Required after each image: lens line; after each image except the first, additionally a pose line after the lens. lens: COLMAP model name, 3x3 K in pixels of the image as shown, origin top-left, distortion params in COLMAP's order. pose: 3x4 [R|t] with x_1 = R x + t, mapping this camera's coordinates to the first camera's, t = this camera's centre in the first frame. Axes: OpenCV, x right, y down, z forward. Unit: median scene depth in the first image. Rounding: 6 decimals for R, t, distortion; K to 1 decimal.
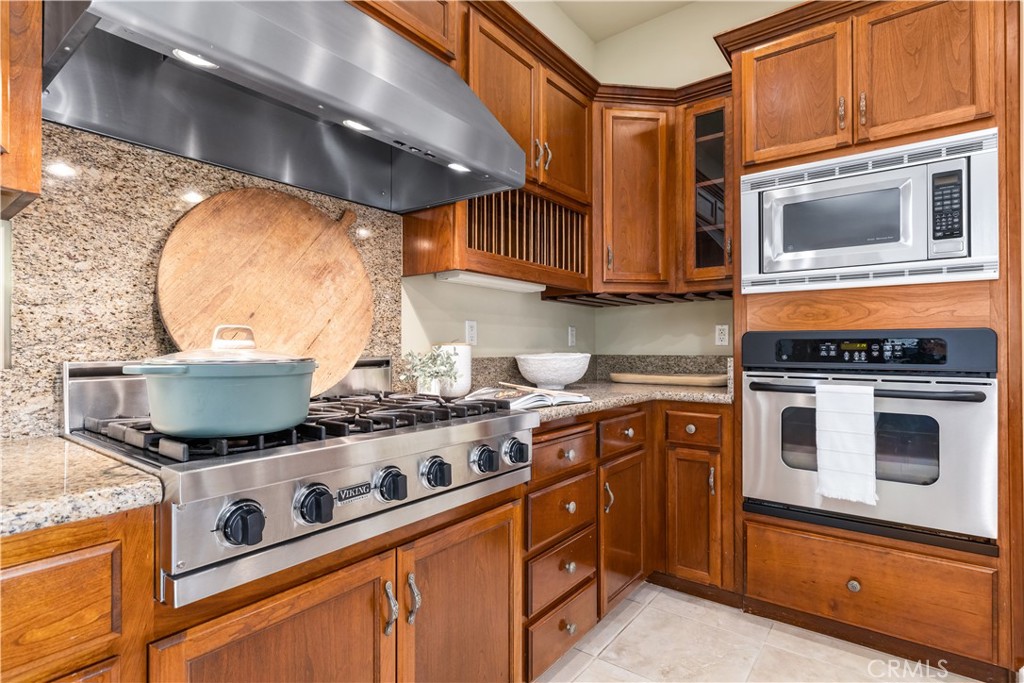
lens RADIAL K [[506.3, 0, 506.0], [0, 506.3, 344.7], [0, 0, 1]] dist [-0.001394, 0.000572]
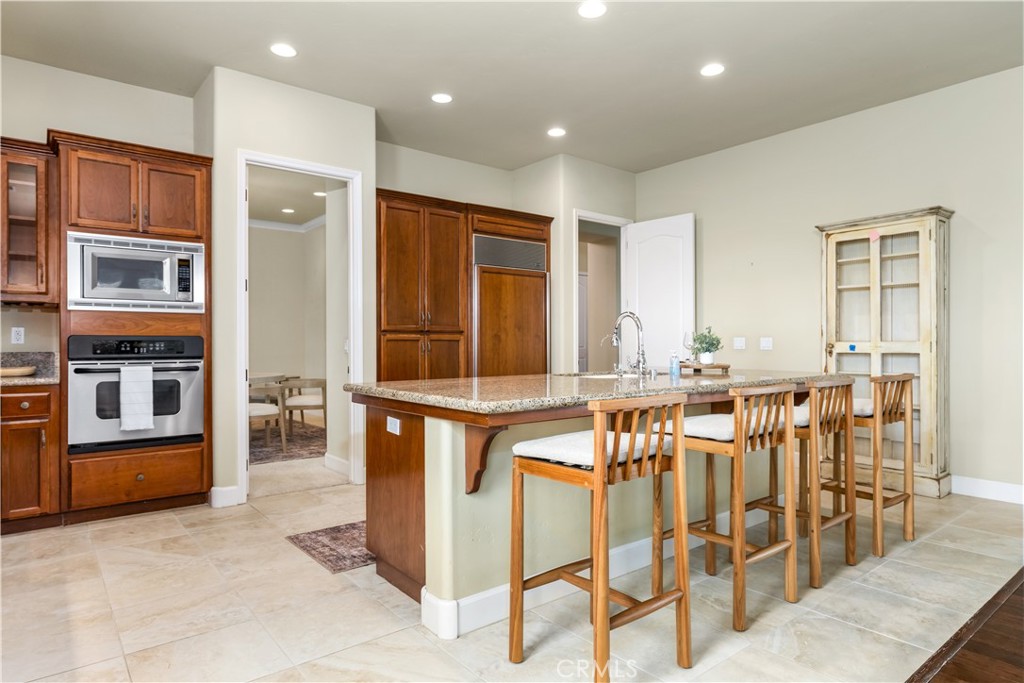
lens RADIAL K [[594.5, 0, 511.6], [0, 594.5, 340.6], [0, 0, 1]] dist [-0.000915, -0.001934]
pose [[0.226170, 0.006307, 0.974067, -1.055649], [-0.002259, 0.999980, -0.005951, -0.002024], [-0.974085, -0.000855, 0.226180, -0.752818]]
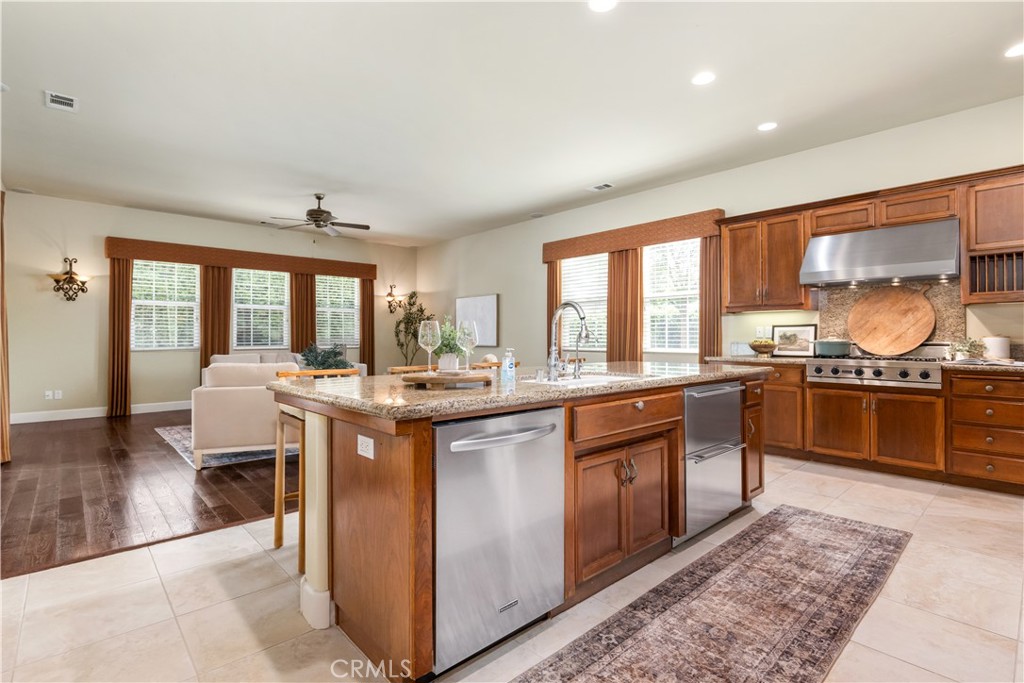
lens RADIAL K [[489.1, 0, 505.0], [0, 489.1, 340.7], [0, 0, 1]] dist [-0.002432, -0.000649]
pose [[-0.182516, 0.009800, -0.983154, 2.338589], [0.006668, 0.999940, 0.008729, -0.016240], [0.983180, -0.004963, -0.182571, -0.605256]]
